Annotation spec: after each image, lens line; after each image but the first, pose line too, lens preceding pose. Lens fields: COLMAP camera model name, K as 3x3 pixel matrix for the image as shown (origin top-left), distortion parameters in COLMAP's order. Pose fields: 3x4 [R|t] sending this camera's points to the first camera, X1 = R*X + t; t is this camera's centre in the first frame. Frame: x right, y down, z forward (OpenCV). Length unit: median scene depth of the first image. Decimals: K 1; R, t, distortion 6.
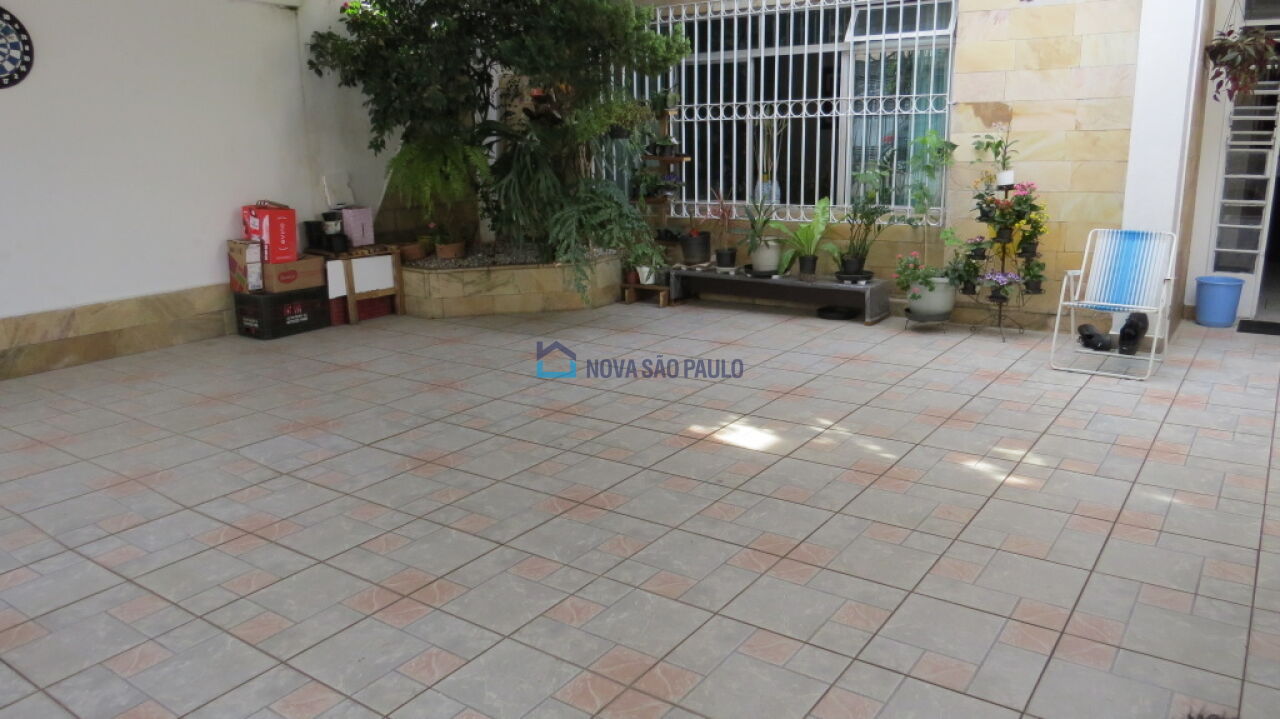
lens RADIAL K [[914.0, 0, 645.4], [0, 914.0, 361.9], [0, 0, 1]] dist [-0.027547, 0.004244]
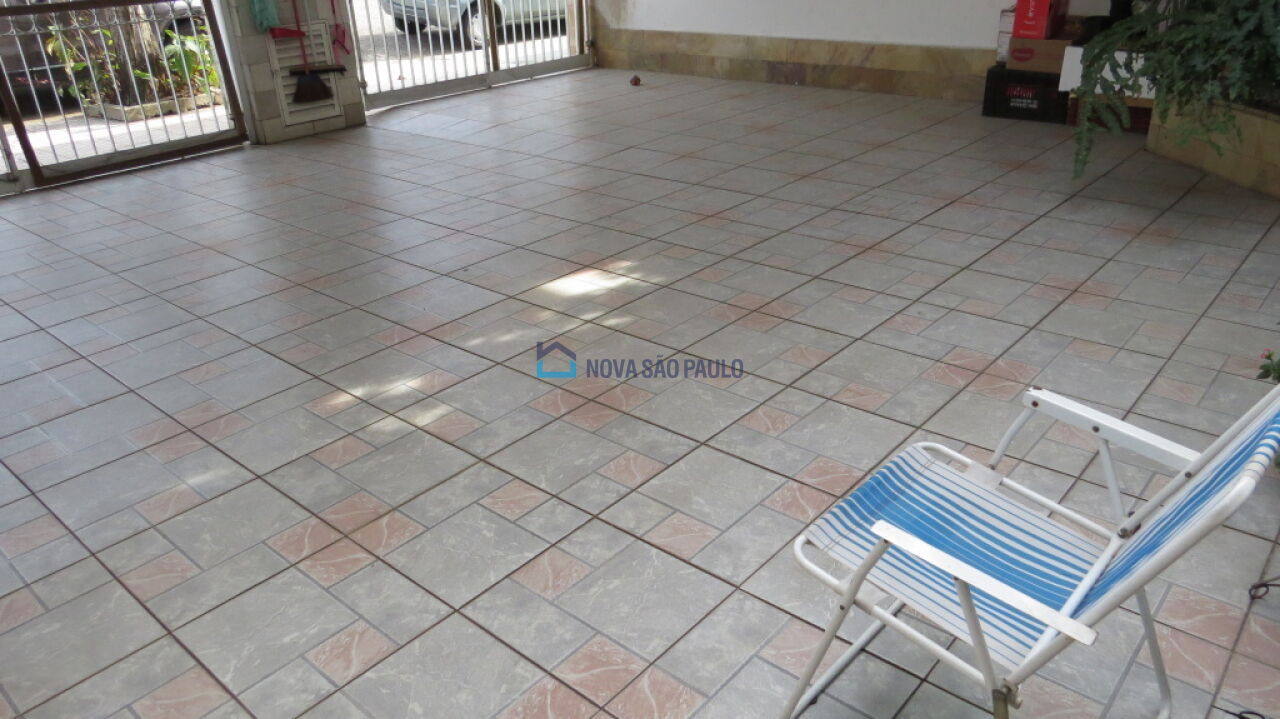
lens RADIAL K [[914.0, 0, 645.1], [0, 914.0, 355.1], [0, 0, 1]] dist [-0.027547, 0.004244]
pose [[-0.103550, 0.454241, -0.884840, 0.865905], [-0.199155, 0.862138, 0.465893, -0.265516], [0.974482, 0.224463, 0.001190, 1.010764]]
